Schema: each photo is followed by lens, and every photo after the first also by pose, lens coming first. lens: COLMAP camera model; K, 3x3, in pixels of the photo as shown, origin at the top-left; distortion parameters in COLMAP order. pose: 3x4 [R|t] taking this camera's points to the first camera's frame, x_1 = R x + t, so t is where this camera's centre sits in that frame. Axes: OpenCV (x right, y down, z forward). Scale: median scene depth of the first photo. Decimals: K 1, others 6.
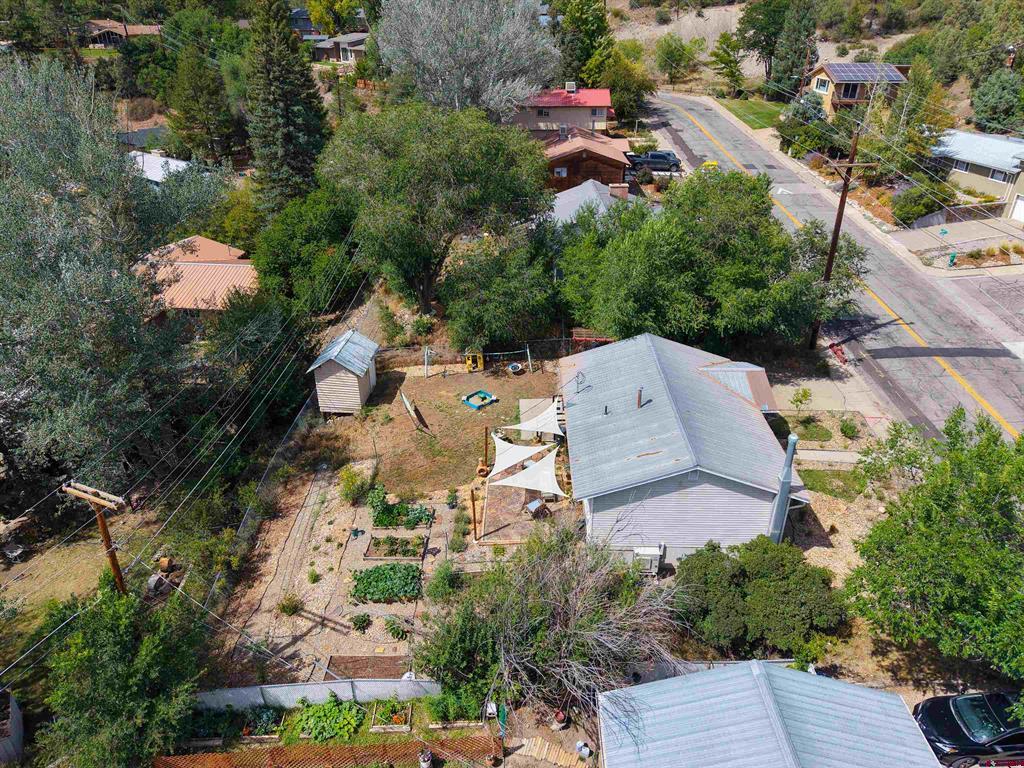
lens RADIAL K [[687.0, 0, 514.5], [0, 687.0, 379.3], [0, 0, 1]] dist [0.005035, -0.005104]
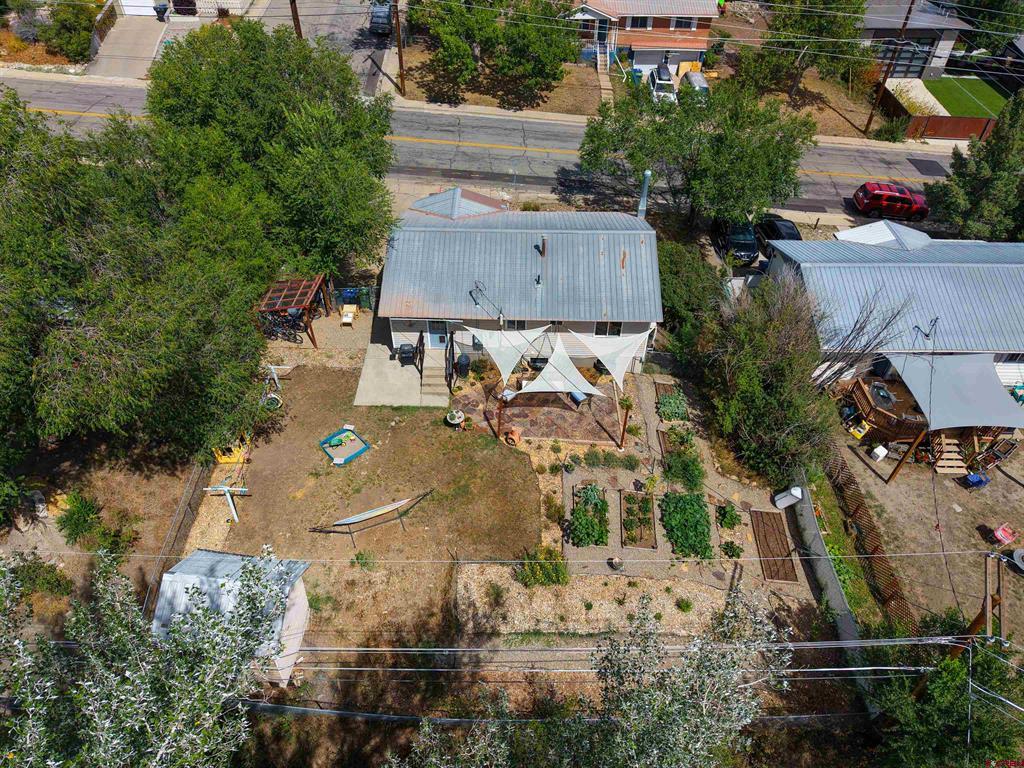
lens RADIAL K [[687.0, 0, 514.5], [0, 687.0, 379.3], [0, 0, 1]] dist [0.005035, -0.005104]
pose [[0.004478, -0.678992, 0.734132, -0.642346], [0.463739, 0.651835, 0.600048, -0.437960], [-0.885960, 0.337759, 0.317794, 0.734442]]
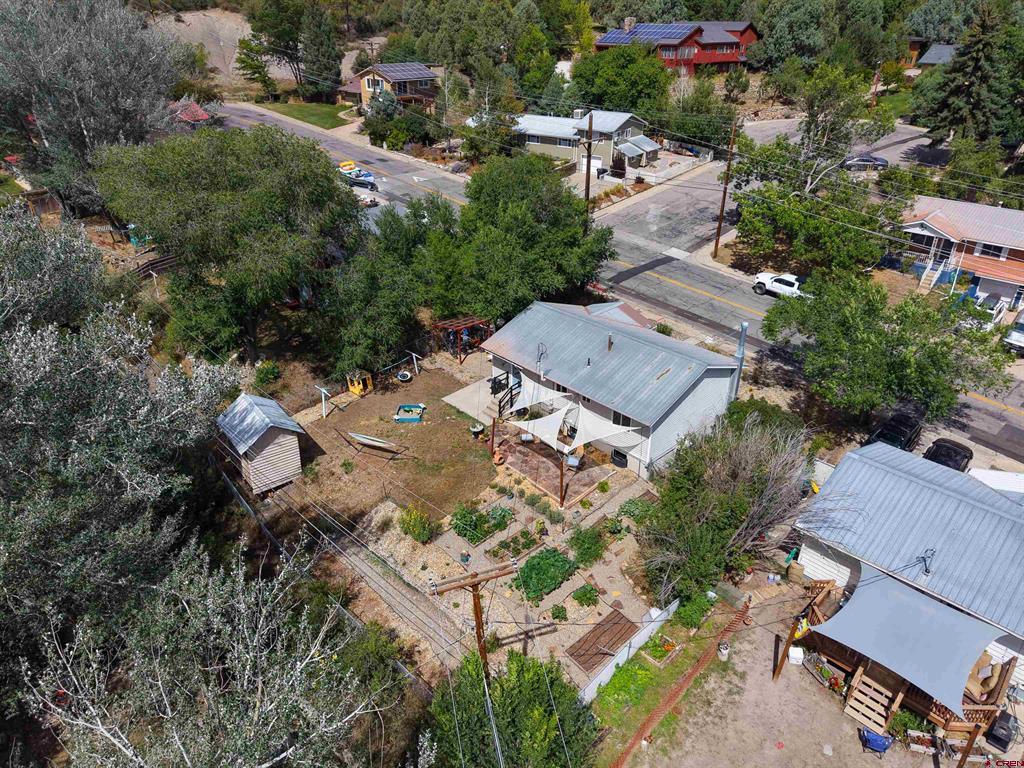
lens RADIAL K [[687.0, 0, 514.5], [0, 687.0, 379.3], [0, 0, 1]] dist [0.005035, -0.005104]
pose [[0.715397, -0.323618, 0.619257, -0.664955], [0.325668, 0.938556, 0.114253, -0.097831], [-0.618181, 0.119936, 0.776832, 0.161716]]
